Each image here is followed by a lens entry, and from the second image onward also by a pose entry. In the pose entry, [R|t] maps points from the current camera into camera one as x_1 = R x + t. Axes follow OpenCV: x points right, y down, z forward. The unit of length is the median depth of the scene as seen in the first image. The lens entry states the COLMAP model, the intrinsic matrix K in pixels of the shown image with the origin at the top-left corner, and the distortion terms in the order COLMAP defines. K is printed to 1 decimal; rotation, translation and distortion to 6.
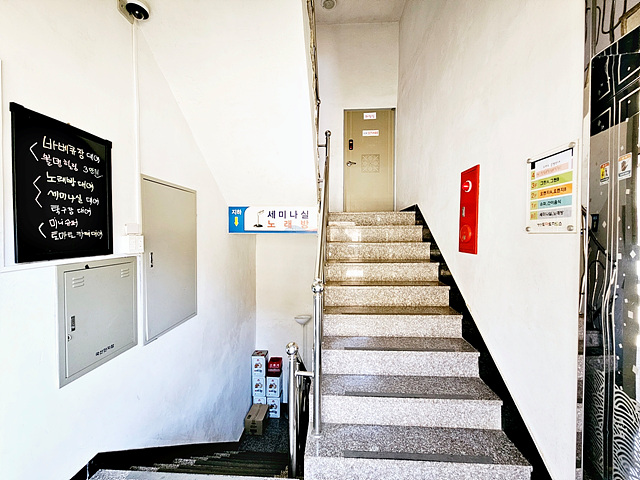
lens RADIAL K [[260.8, 0, 320.0], [0, 260.8, 240.0], [0, 0, 1]] dist [-0.001240, 0.000316]
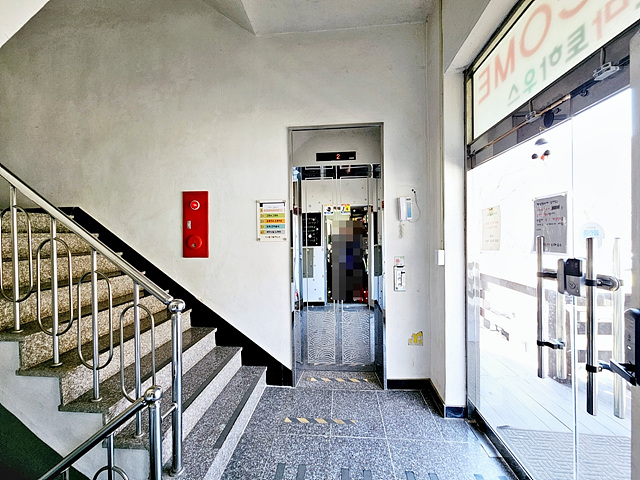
lens RADIAL K [[260.8, 0, 320.0], [0, 260.8, 240.0], [0, 0, 1]] dist [-0.001240, 0.000316]
pose [[0.023938, -0.007631, 0.999684, -1.027498], [0.033260, 0.999423, 0.006833, -0.036505], [-0.999160, 0.033086, 0.024178, 0.546702]]
